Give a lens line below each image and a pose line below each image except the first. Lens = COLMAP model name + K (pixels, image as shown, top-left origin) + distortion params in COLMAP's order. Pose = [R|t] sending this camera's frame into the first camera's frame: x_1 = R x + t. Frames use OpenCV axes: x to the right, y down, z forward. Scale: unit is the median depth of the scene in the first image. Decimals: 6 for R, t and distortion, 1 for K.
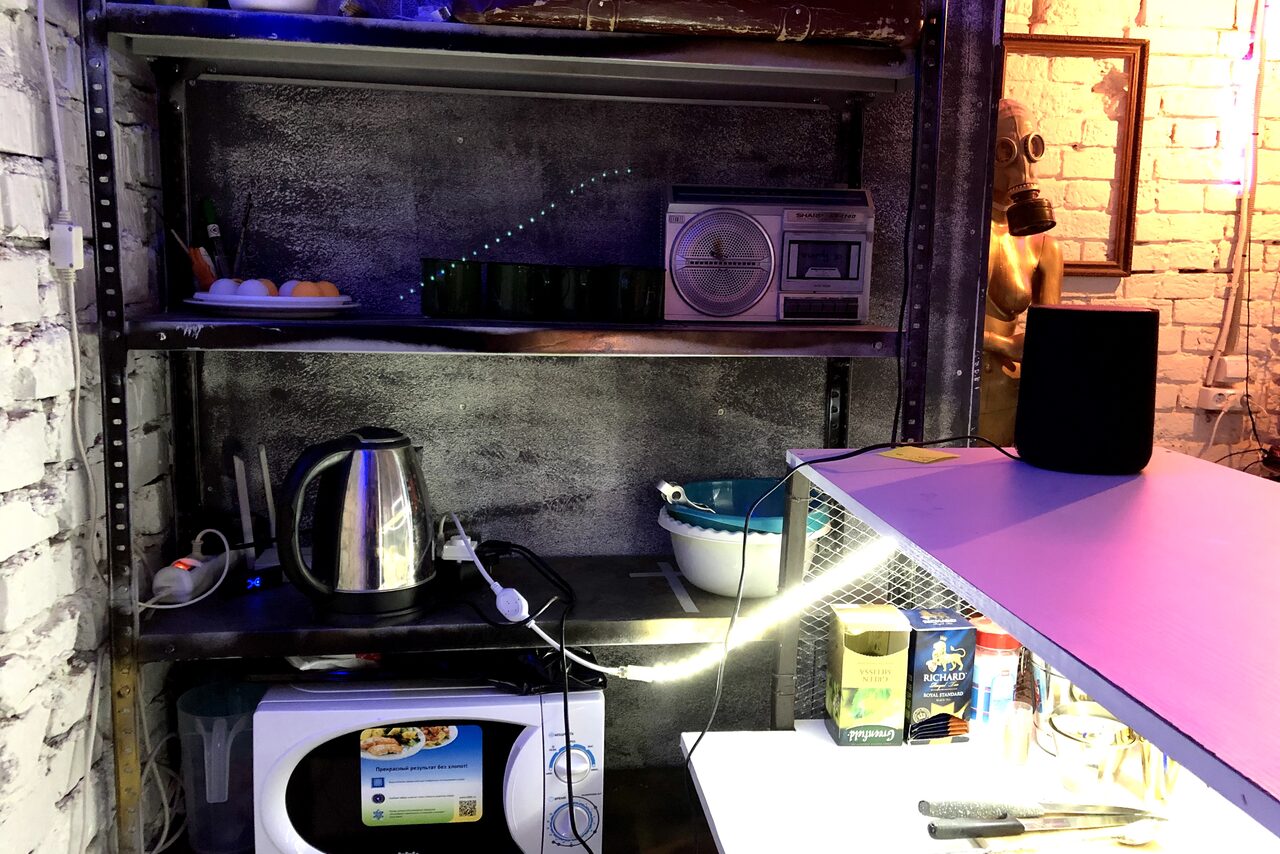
lens RADIAL K [[1049.4, 0, 642.7], [0, 1049.4, 423.4], [0, 0, 1]] dist [0.029839, -0.020815]
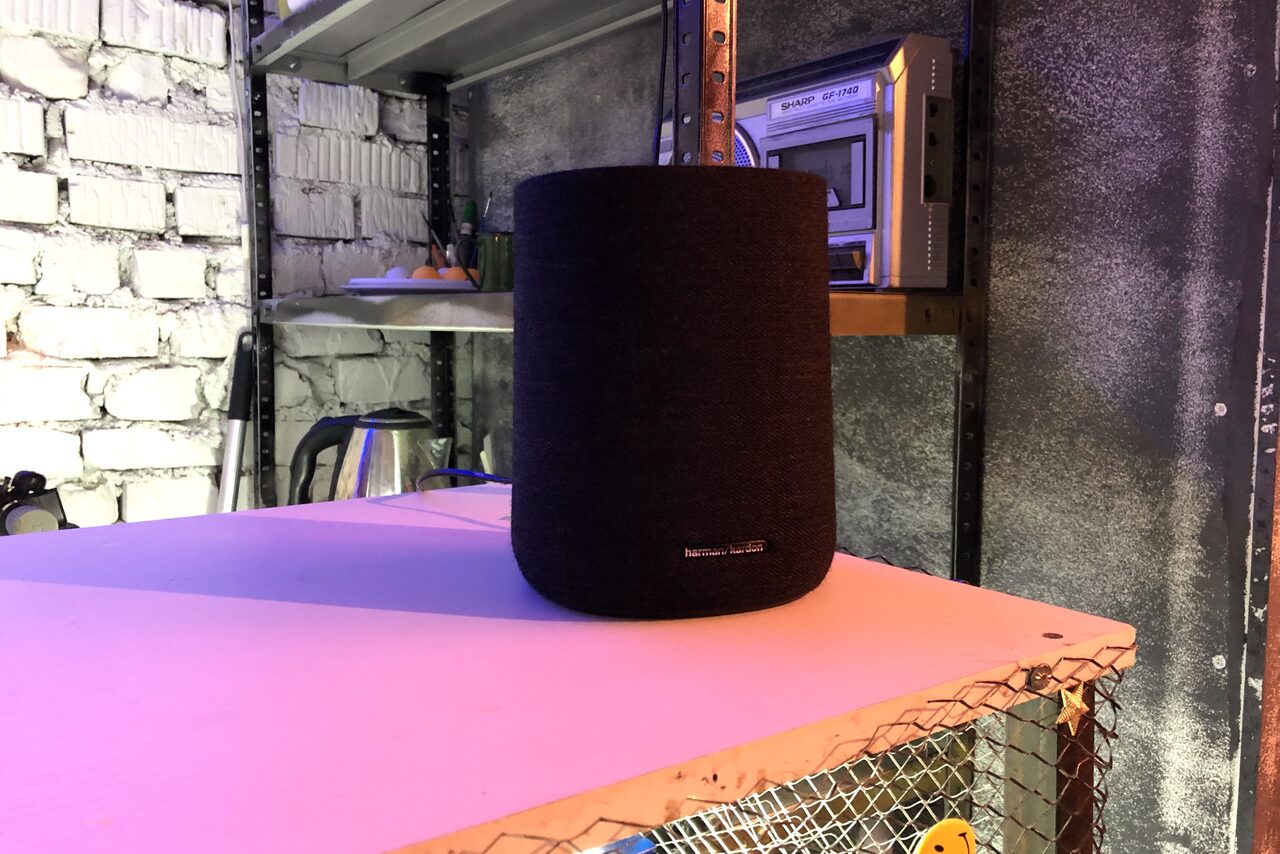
lens RADIAL K [[1049.4, 0, 644.1], [0, 1049.4, 416.0], [0, 0, 1]] dist [0.029839, -0.020815]
pose [[0.465355, 0.063403, -0.882850, 0.333050], [-0.125176, 0.992121, 0.005269, -0.011131], [0.876228, 0.108060, 0.469625, 0.352326]]
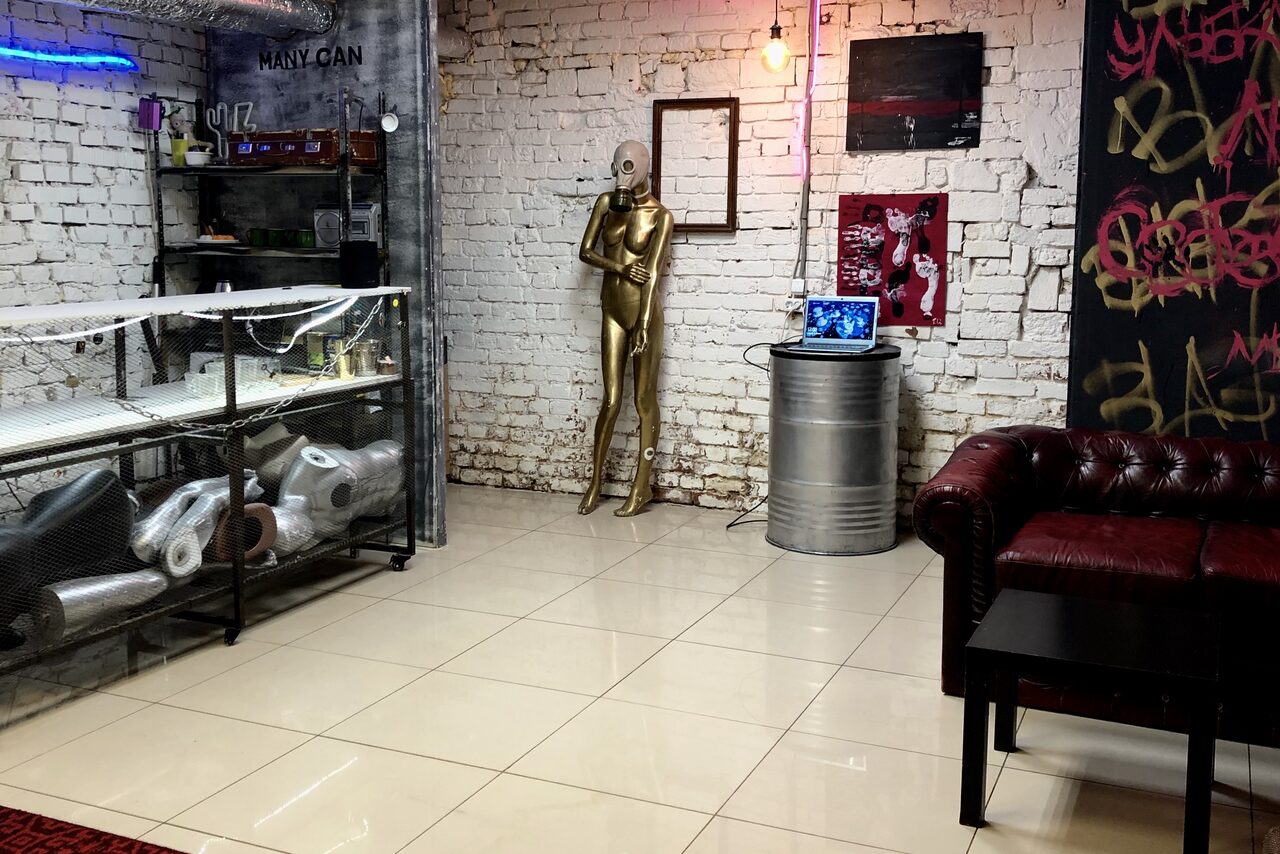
lens RADIAL K [[1316.6, 0, 644.2], [0, 1316.6, 415.0], [0, 0, 1]] dist [0.041610, 0.000000]
pose [[0.858686, 0.062077, -0.508728, 1.490745], [-0.063994, 0.997856, 0.013746, 0.144861], [0.508491, 0.020752, 0.860817, -0.960390]]
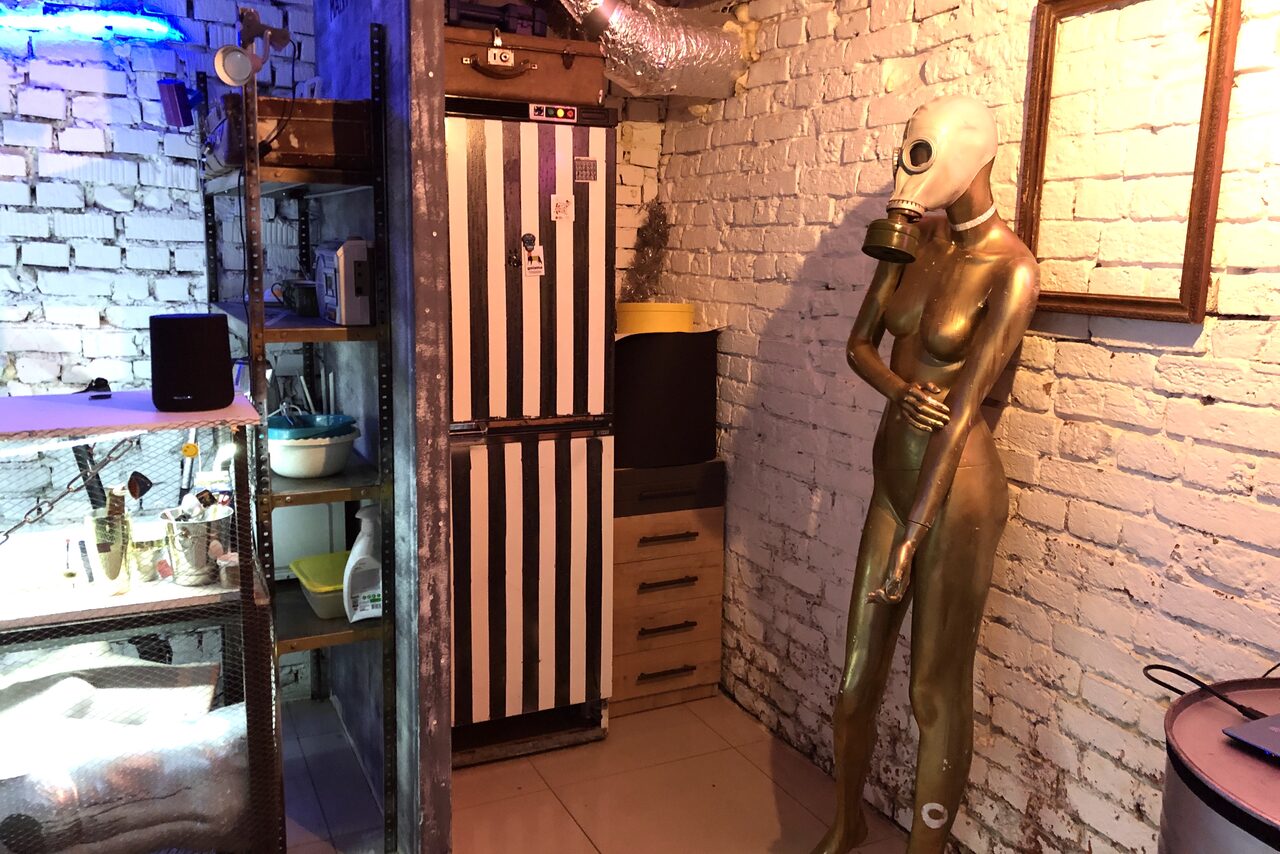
lens RADIAL K [[1049.4, 0, 643.9], [0, 1049.4, 415.2], [0, 0, 1]] dist [0.029839, -0.020815]
pose [[0.321958, 0.137166, -0.936765, 0.983059], [-0.150376, 0.984297, 0.092443, -0.094699], [0.934735, 0.111104, 0.337529, 0.487156]]
